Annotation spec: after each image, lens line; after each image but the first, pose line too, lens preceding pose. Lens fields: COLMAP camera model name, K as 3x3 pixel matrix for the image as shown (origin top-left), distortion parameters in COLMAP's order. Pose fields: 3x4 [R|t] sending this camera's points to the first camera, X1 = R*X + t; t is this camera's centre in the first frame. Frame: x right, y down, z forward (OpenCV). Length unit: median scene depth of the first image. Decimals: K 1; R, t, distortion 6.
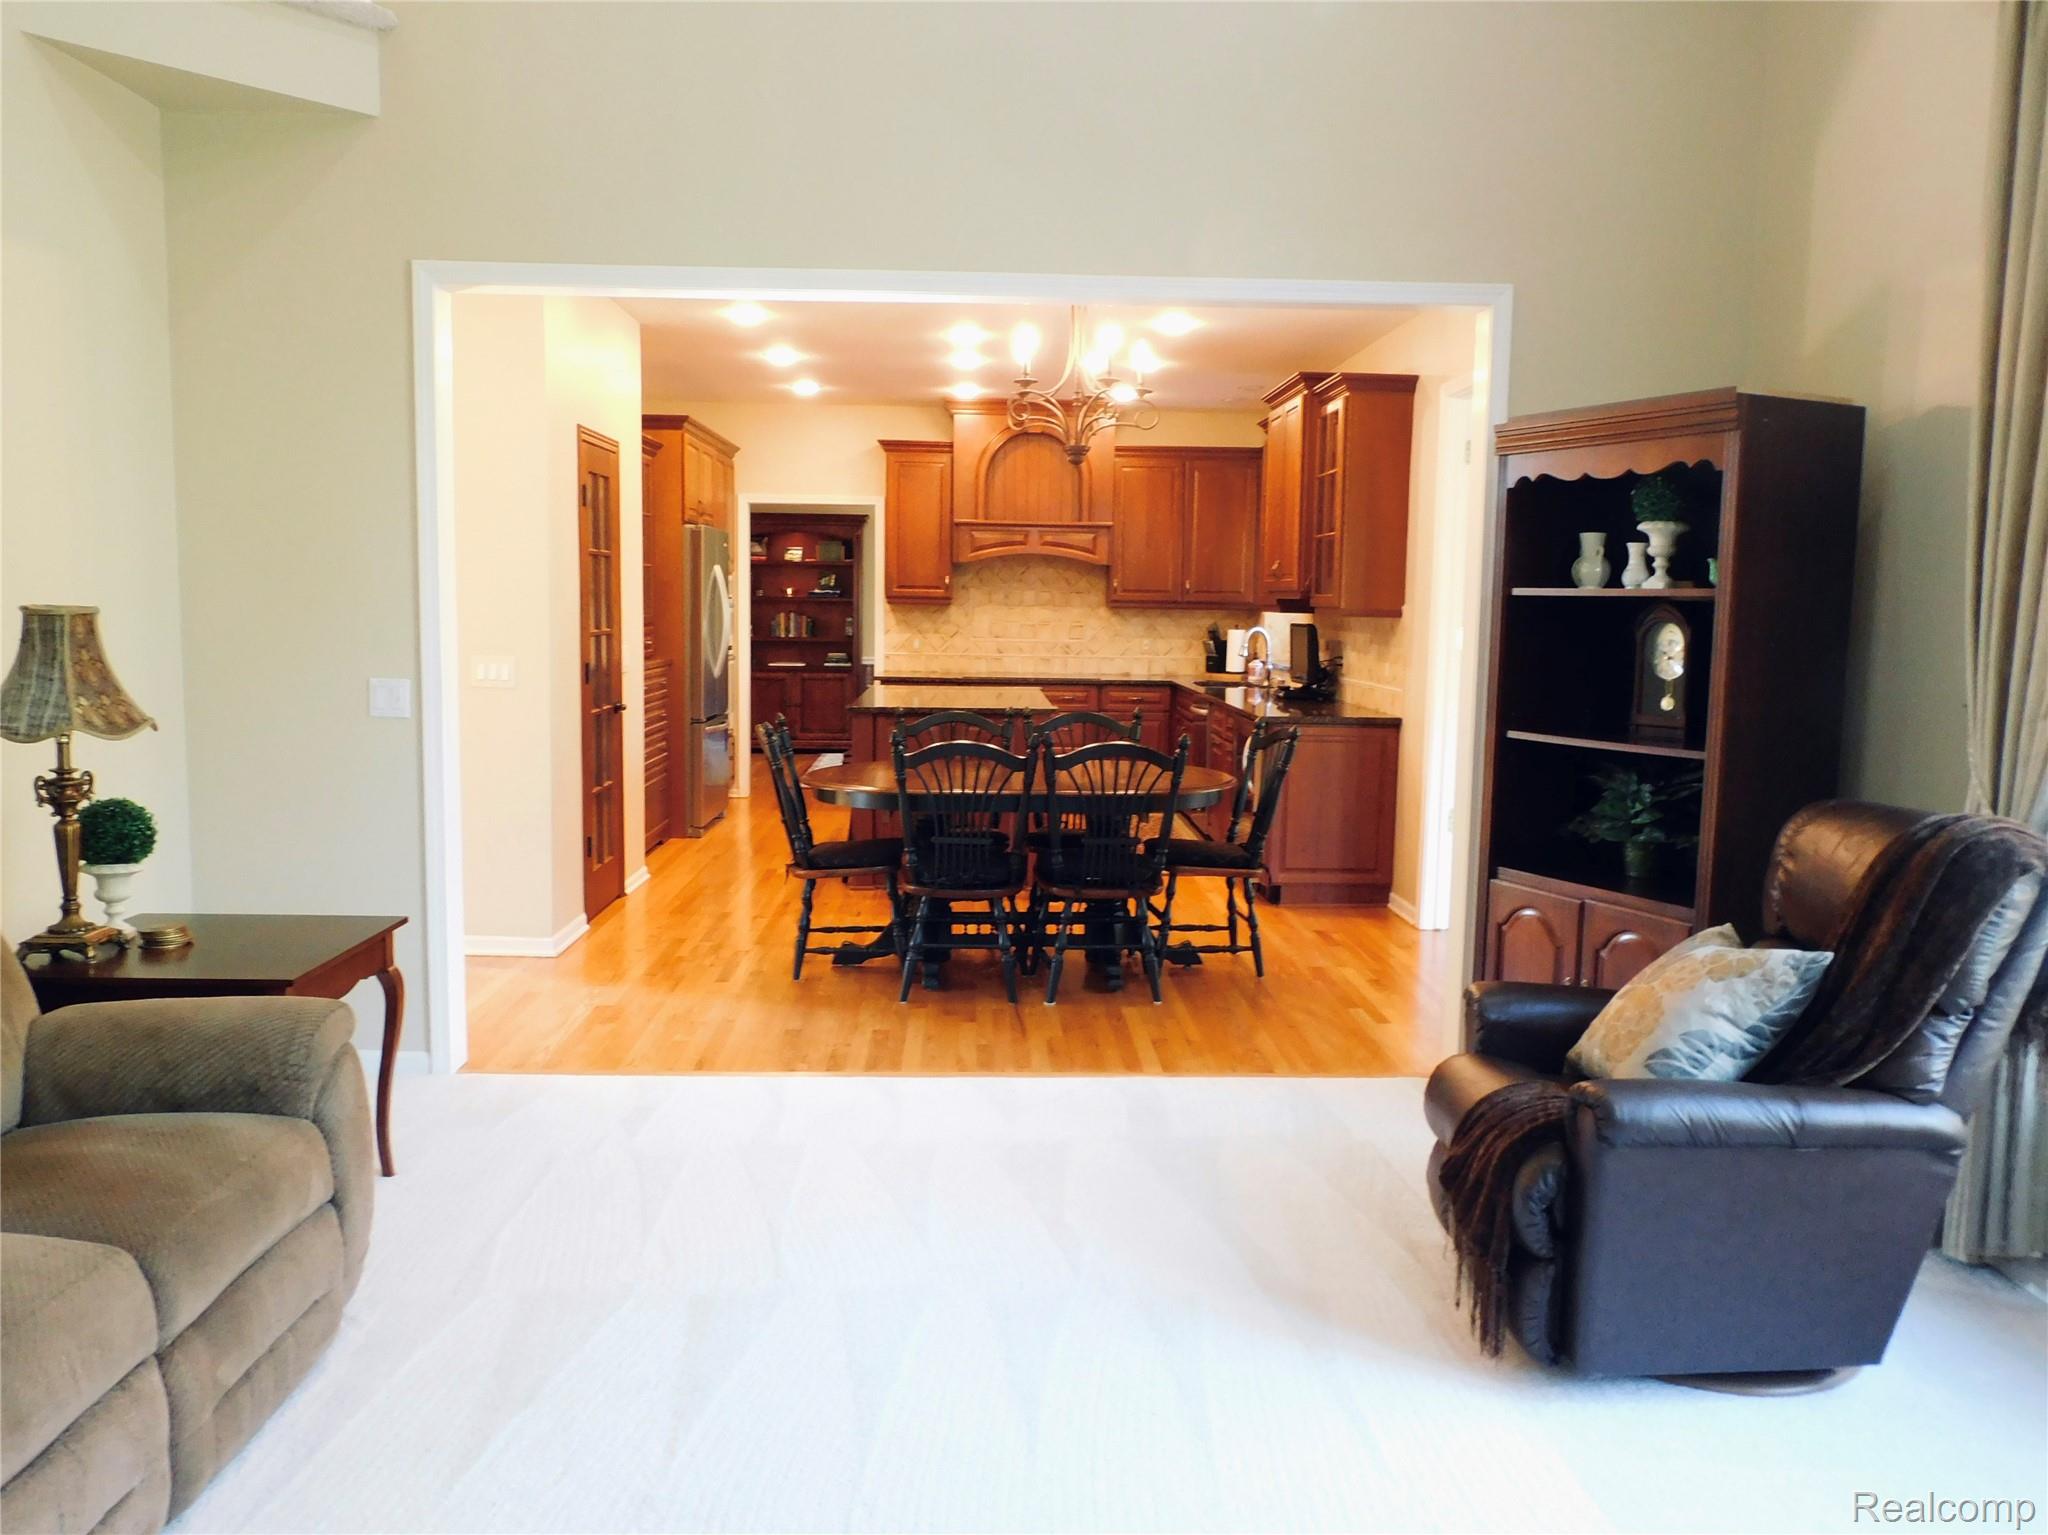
lens RADIAL K [[1531.2, 0, 1024.0], [0, 1531.2, 767.5], [0, 0, 1]] dist [-0.006850, 0.001337]
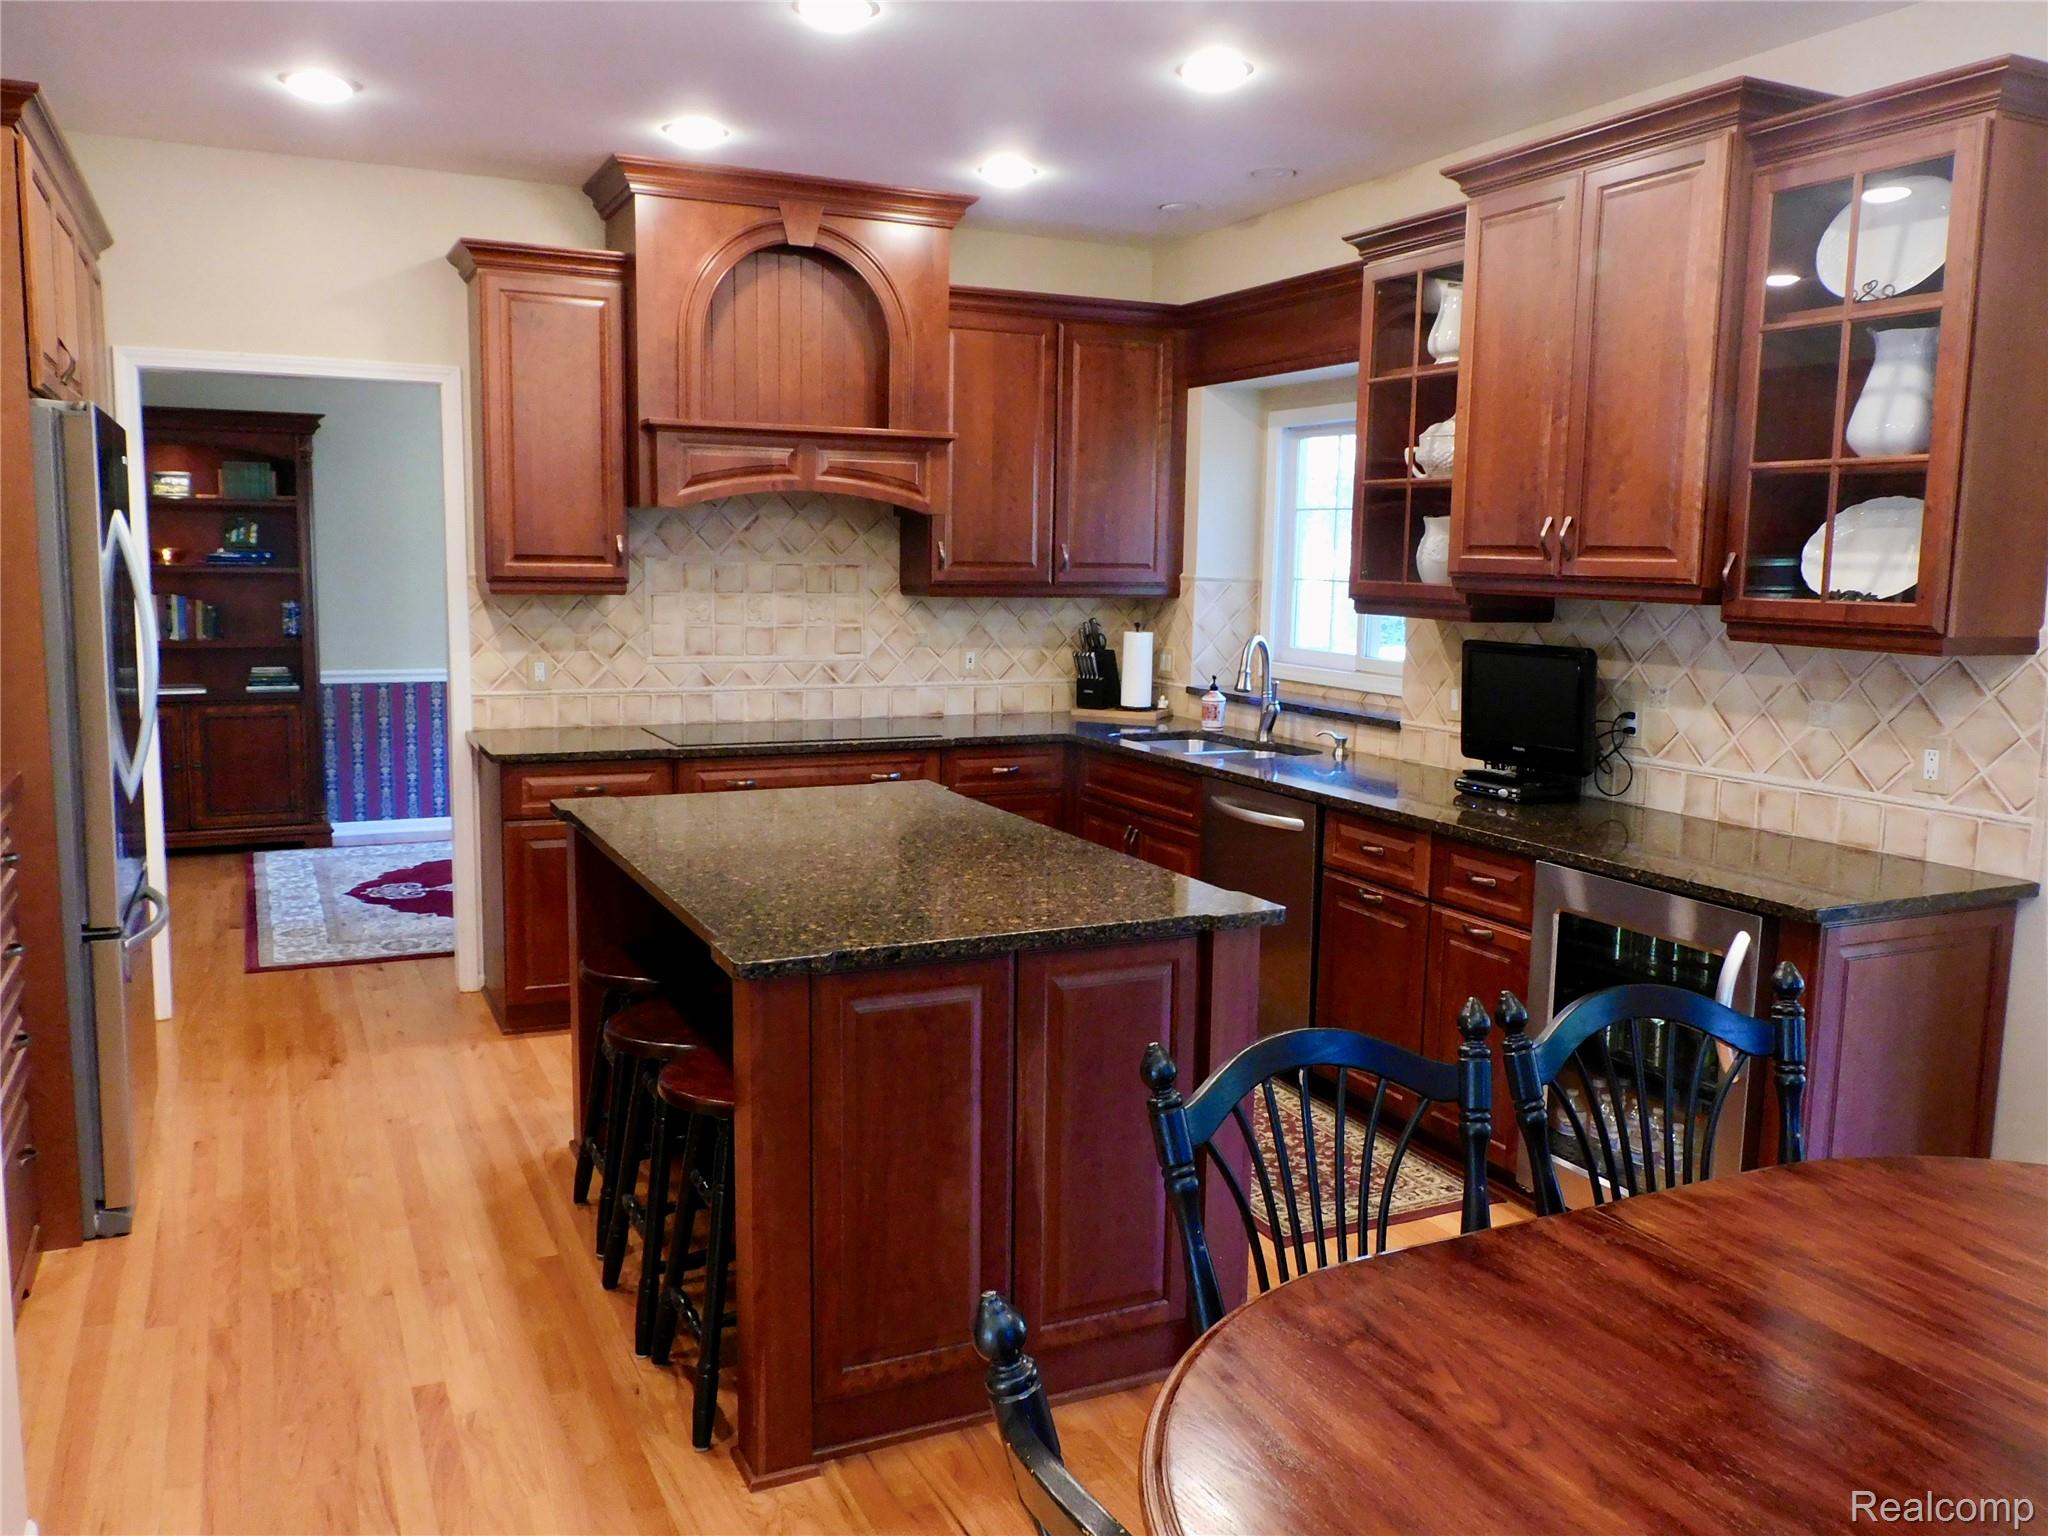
lens RADIAL K [[1621.7, 0, 1024.0], [0, 1621.7, 768.0], [0, 0, 1]] dist [-0.016965, 0.001351]
pose [[0.916594, -0.053766, 0.396188, -0.135318], [0.041808, 0.998373, 0.038763, -0.063697], [-0.397628, -0.018967, 0.917351, 0.461283]]
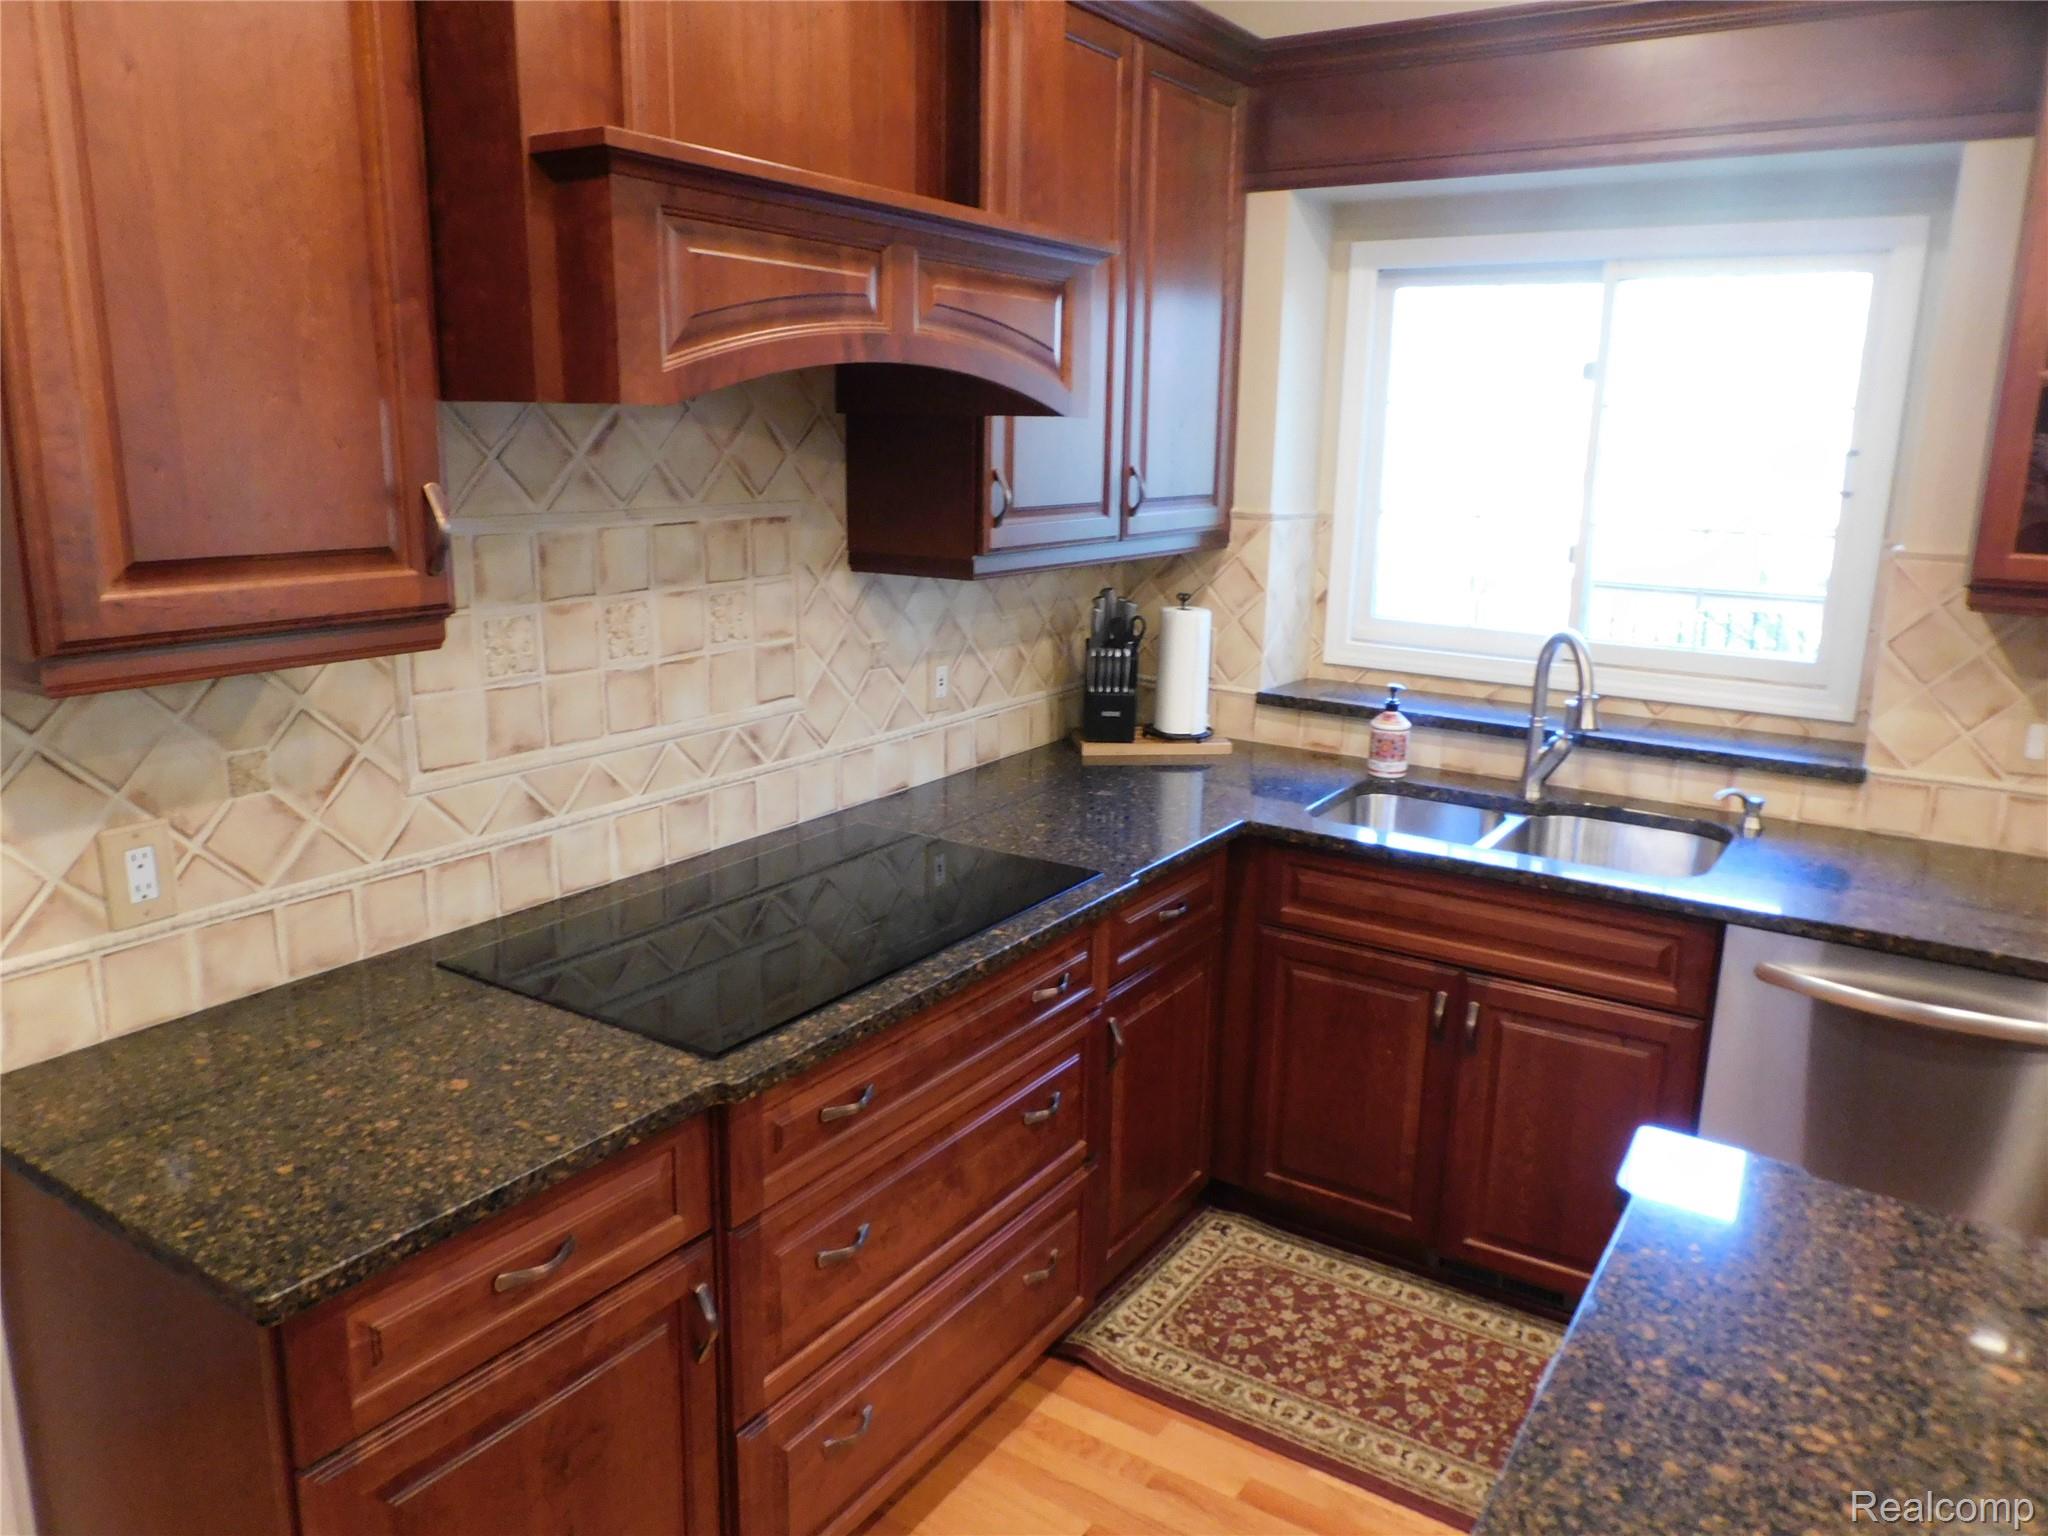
lens RADIAL K [[1470.5, 0, 1024.0], [0, 1470.5, 768.0], [0, 0, 1]] dist [-0.004162, -0.003251]
pose [[0.573996, -0.192720, 0.795856, -0.142164], [0.079652, 0.980442, 0.179970, -0.114333], [-0.814975, -0.039911, 0.578121, 0.824802]]
